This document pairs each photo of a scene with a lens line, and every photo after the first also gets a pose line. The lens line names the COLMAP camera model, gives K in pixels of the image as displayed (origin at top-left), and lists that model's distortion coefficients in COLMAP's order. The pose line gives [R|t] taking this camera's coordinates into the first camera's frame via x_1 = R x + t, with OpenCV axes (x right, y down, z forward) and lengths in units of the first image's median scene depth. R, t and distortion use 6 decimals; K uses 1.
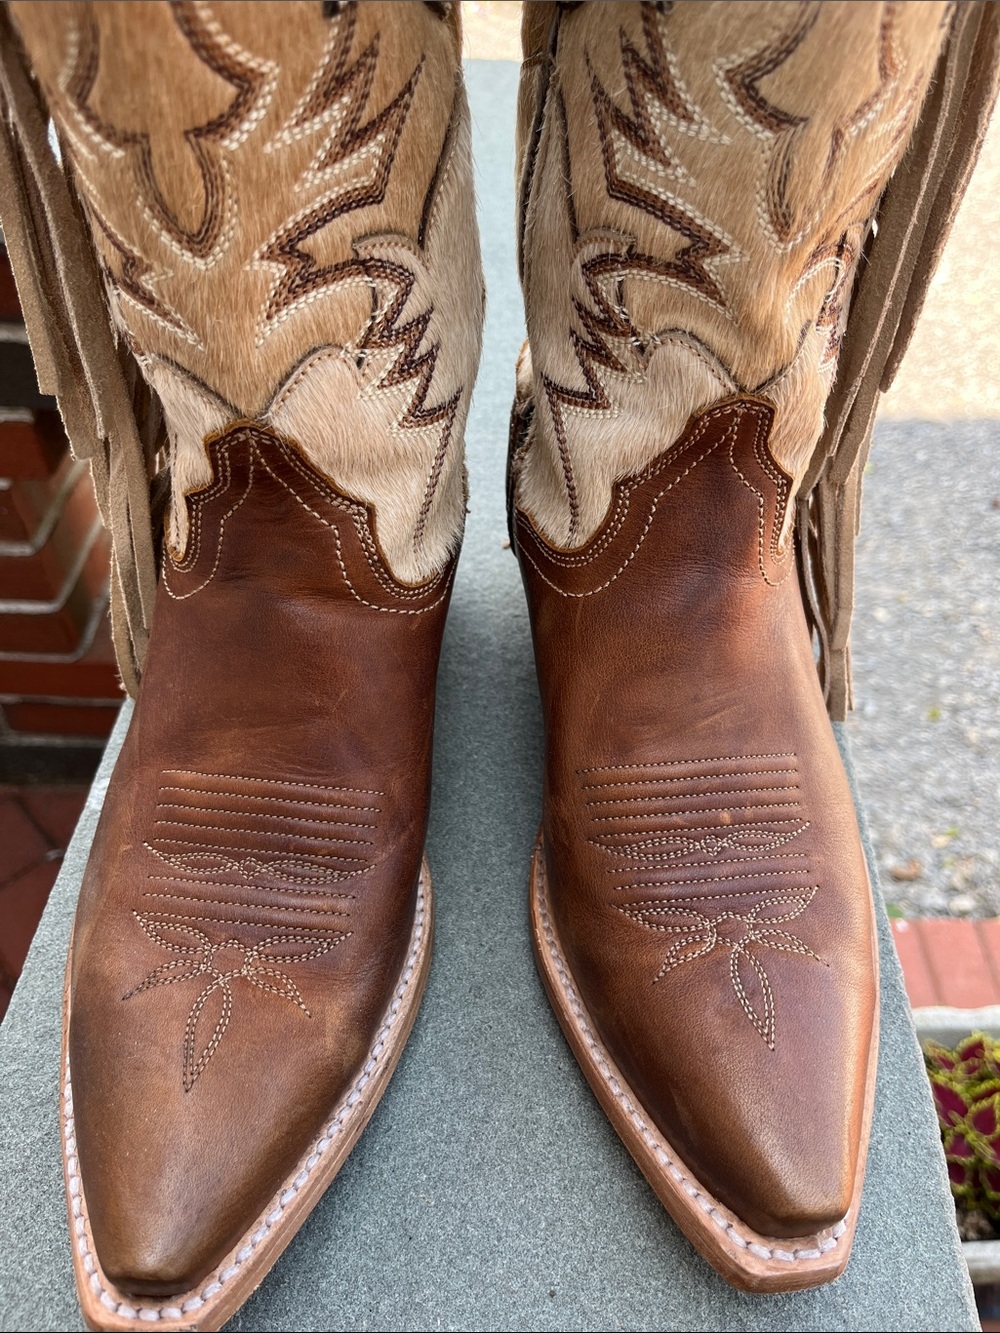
lens RADIAL K [[997.6, 0, 507.5], [0, 997.6, 654.3], [0, 0, 1]] dist [0.048464, -0.097479]
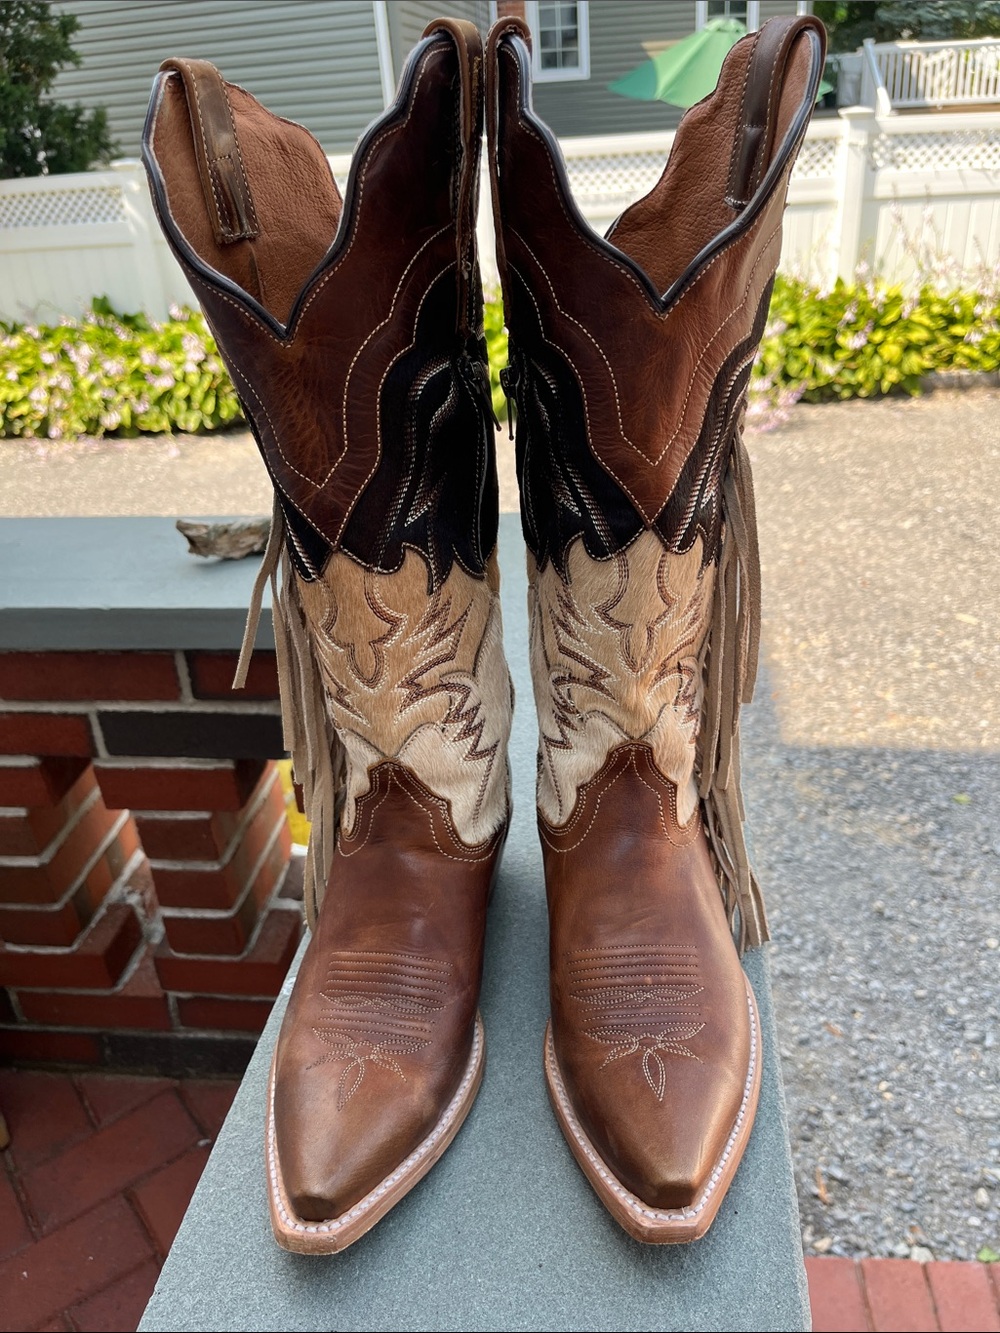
lens RADIAL K [[997.6, 0, 507.5], [0, 997.6, 654.3], [0, 0, 1]] dist [0.048464, -0.097479]
pose [[0.991431, -0.034720, -0.125933, 0.230062], [-0.009113, 0.943301, -0.331812, 0.224435], [0.130314, 0.330117, 0.934902, -0.885052]]
